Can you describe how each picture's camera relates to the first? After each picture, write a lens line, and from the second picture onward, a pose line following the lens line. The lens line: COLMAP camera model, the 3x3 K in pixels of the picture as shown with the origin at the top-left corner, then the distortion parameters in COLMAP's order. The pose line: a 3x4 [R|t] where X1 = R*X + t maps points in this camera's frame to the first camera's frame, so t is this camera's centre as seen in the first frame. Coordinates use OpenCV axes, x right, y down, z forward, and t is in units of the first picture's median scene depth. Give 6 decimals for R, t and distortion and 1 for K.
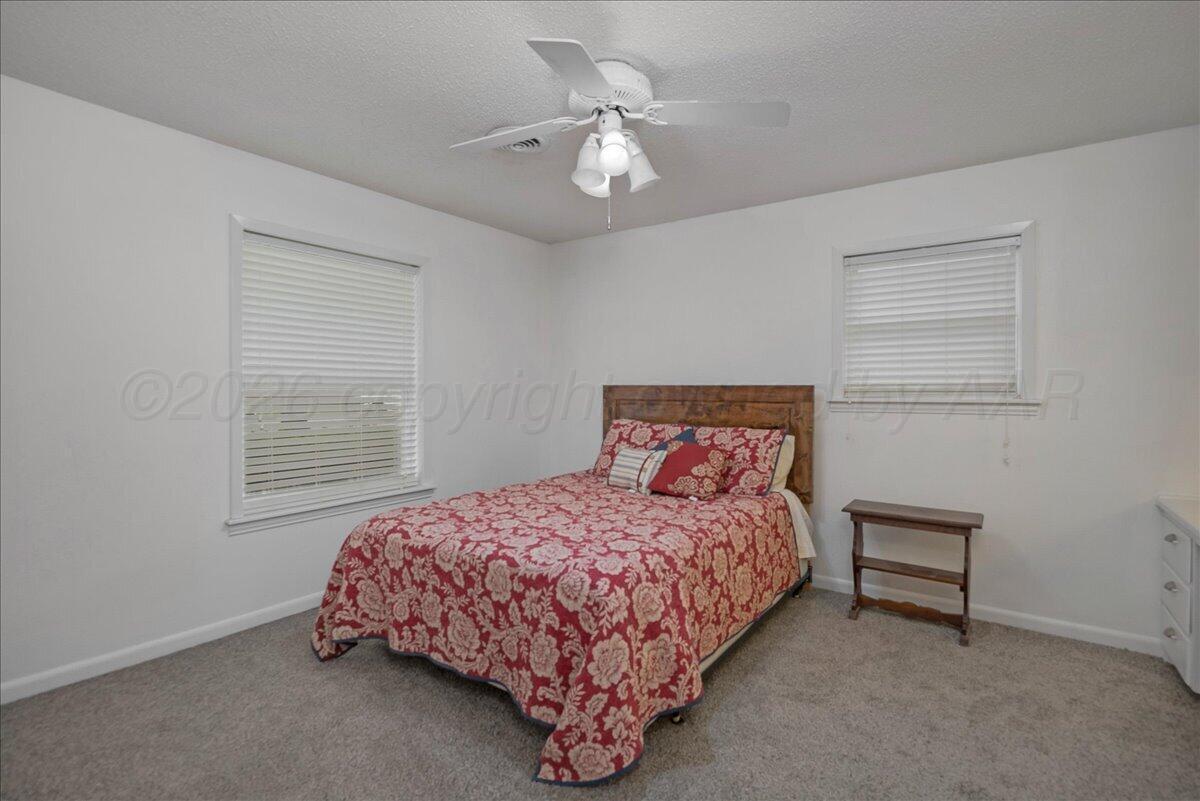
lens RADIAL K [[610.8, 0, 609.3], [0, 610.8, 388.7], [0, 0, 1]] dist [-0.003616, -0.000694]
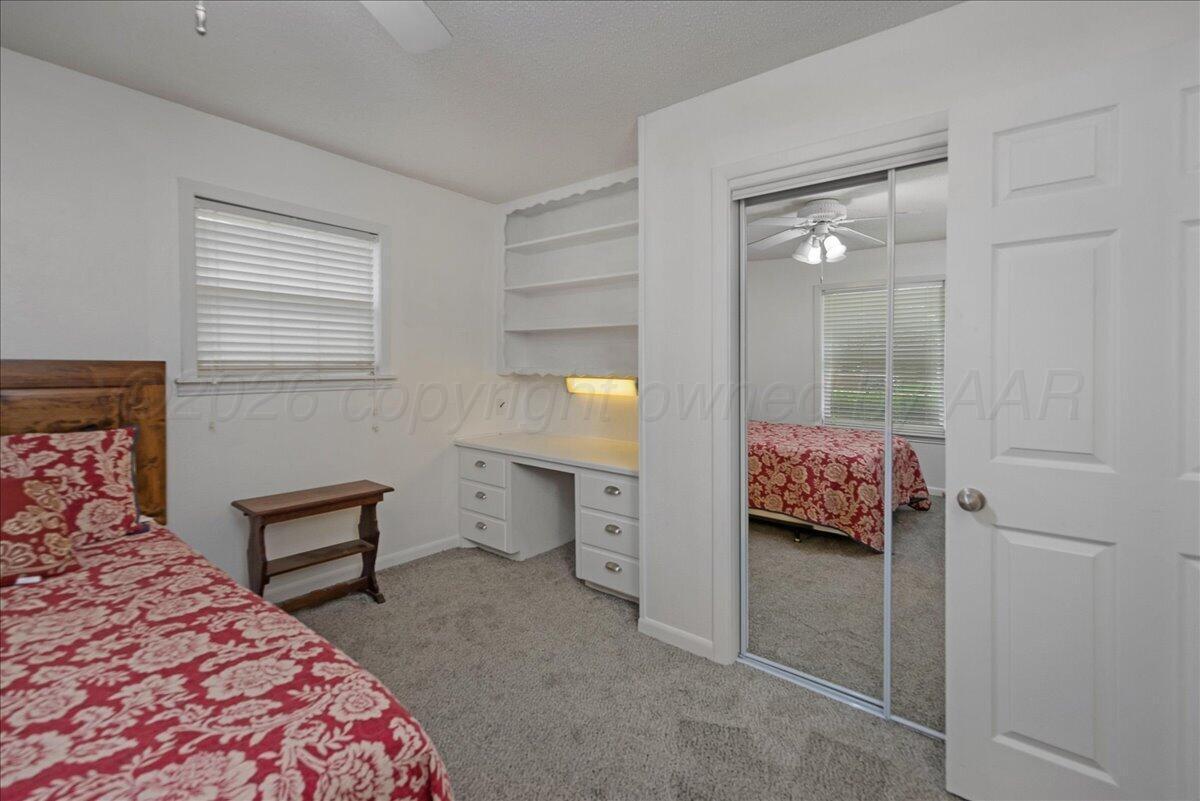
lens RADIAL K [[522.1, 0, 600.0], [0, 522.1, 363.3], [0, 0, 1]] dist [0.002448, 0.000781]
pose [[0.016740, 0.003223, 0.999855, -0.326942], [-0.006262, 0.999976, -0.003119, -0.005141], [-0.999840, -0.006209, 0.016760, 0.562206]]
